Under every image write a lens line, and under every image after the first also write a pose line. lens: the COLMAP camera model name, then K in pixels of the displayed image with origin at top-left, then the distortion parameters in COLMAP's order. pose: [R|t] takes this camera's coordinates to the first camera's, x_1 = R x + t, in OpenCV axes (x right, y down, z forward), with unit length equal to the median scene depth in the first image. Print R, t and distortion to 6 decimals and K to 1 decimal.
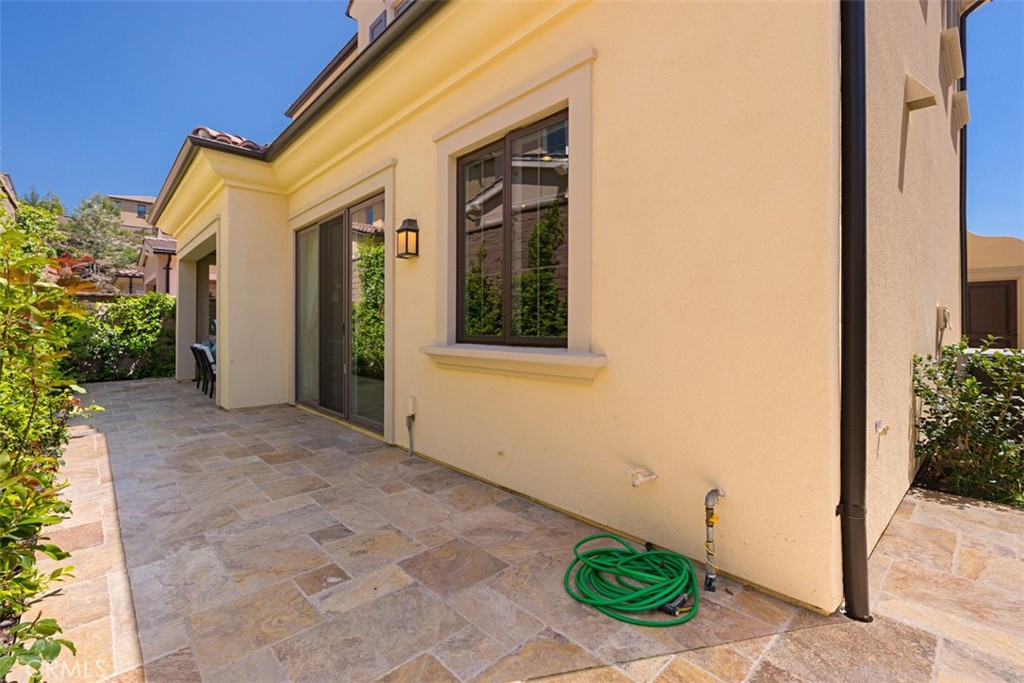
lens RADIAL K [[448.0, 0, 497.9], [0, 448.0, 322.2], [0, 0, 1]] dist [0.001753, -0.001964]
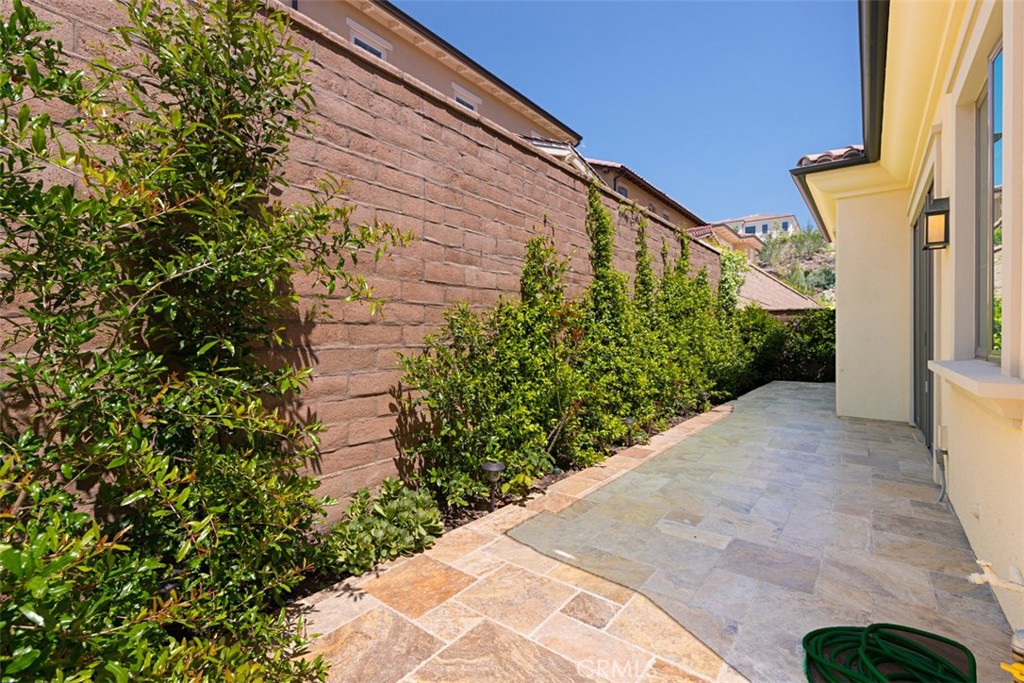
lens RADIAL K [[448.0, 0, 512.1], [0, 448.0, 337.4], [0, 0, 1]] dist [0.001753, -0.001964]
pose [[0.168348, 0.010085, -0.985676, 0.570846], [0.002309, 0.999941, 0.010625, 0.002828], [0.985725, -0.004064, 0.168315, 0.166266]]
